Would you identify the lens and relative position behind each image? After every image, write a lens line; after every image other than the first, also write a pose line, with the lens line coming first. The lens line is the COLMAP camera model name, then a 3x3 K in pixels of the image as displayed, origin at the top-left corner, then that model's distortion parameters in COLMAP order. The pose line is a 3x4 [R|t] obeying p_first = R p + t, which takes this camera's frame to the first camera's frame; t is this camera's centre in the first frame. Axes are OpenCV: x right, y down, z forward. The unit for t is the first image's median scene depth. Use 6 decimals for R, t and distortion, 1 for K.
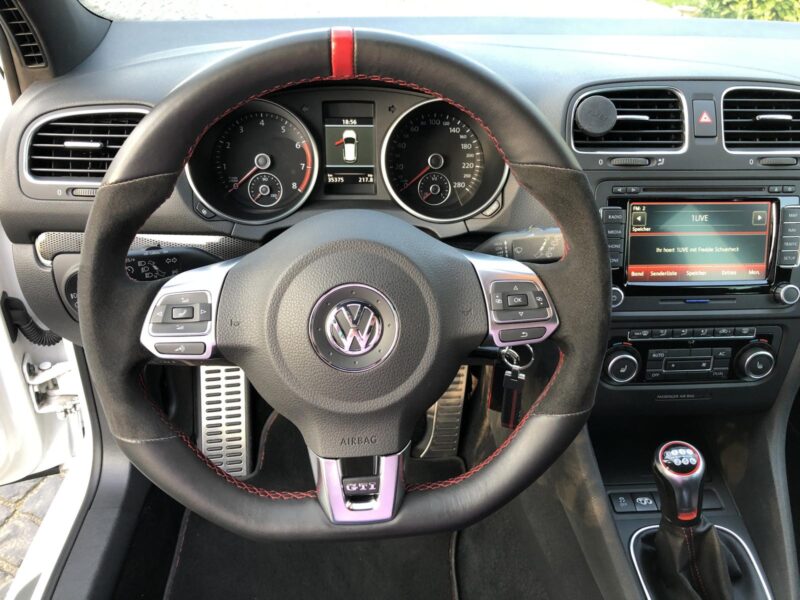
lens RADIAL K [[629.2, 0, 421.2], [0, 629.2, 304.5], [0, 0, 1]] dist [-0.008644, -0.005372]
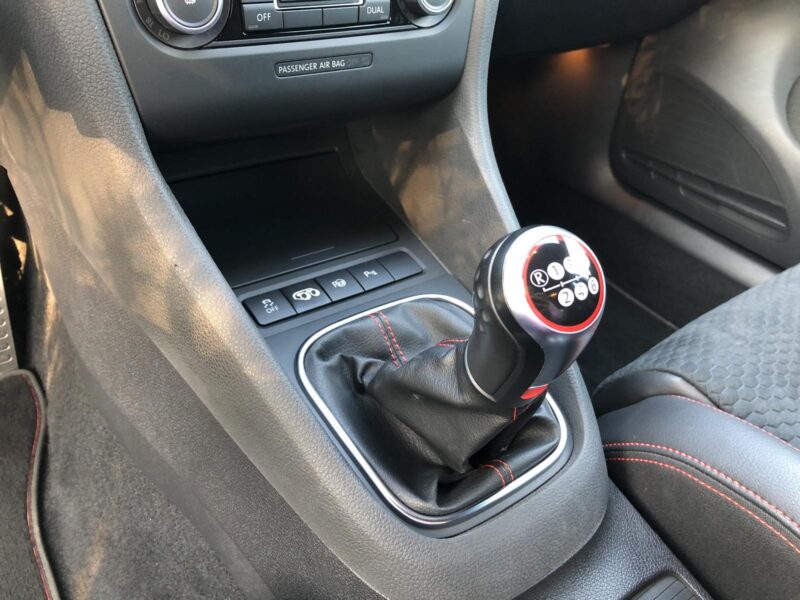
lens RADIAL K [[629.2, 0, 398.2], [0, 629.2, 301.6], [0, 0, 1]] dist [-0.008644, -0.005372]
pose [[0.844095, -0.265791, 0.465680, 0.177926], [0.205269, 0.962514, 0.177292, 0.256882], [-0.495346, -0.054061, 0.867012, 0.519197]]
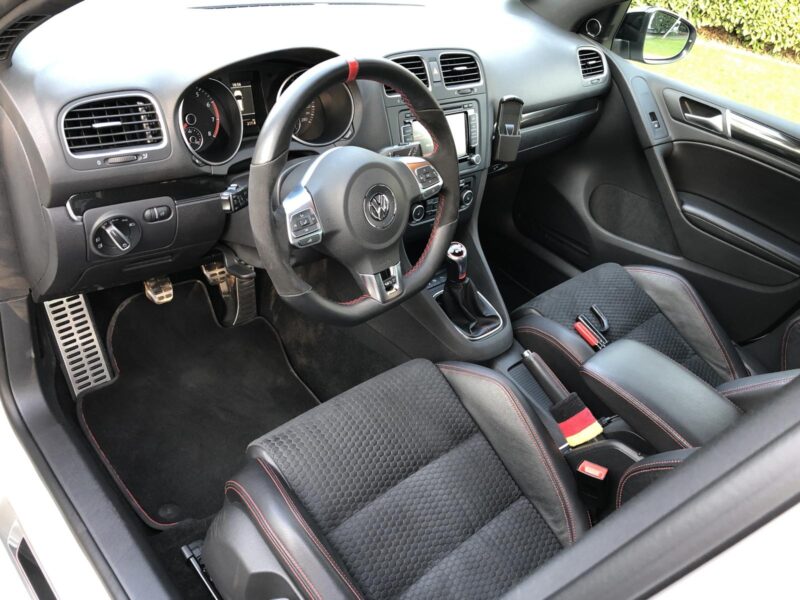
lens RADIAL K [[629.2, 0, 399.5], [0, 629.2, 306.9], [0, 0, 1]] dist [-0.008644, -0.005372]
pose [[0.771693, -0.280539, 0.570778, -0.842388], [0.175280, 0.956513, 0.233150, -0.073361], [-0.611365, -0.079874, 0.787308, -0.445249]]
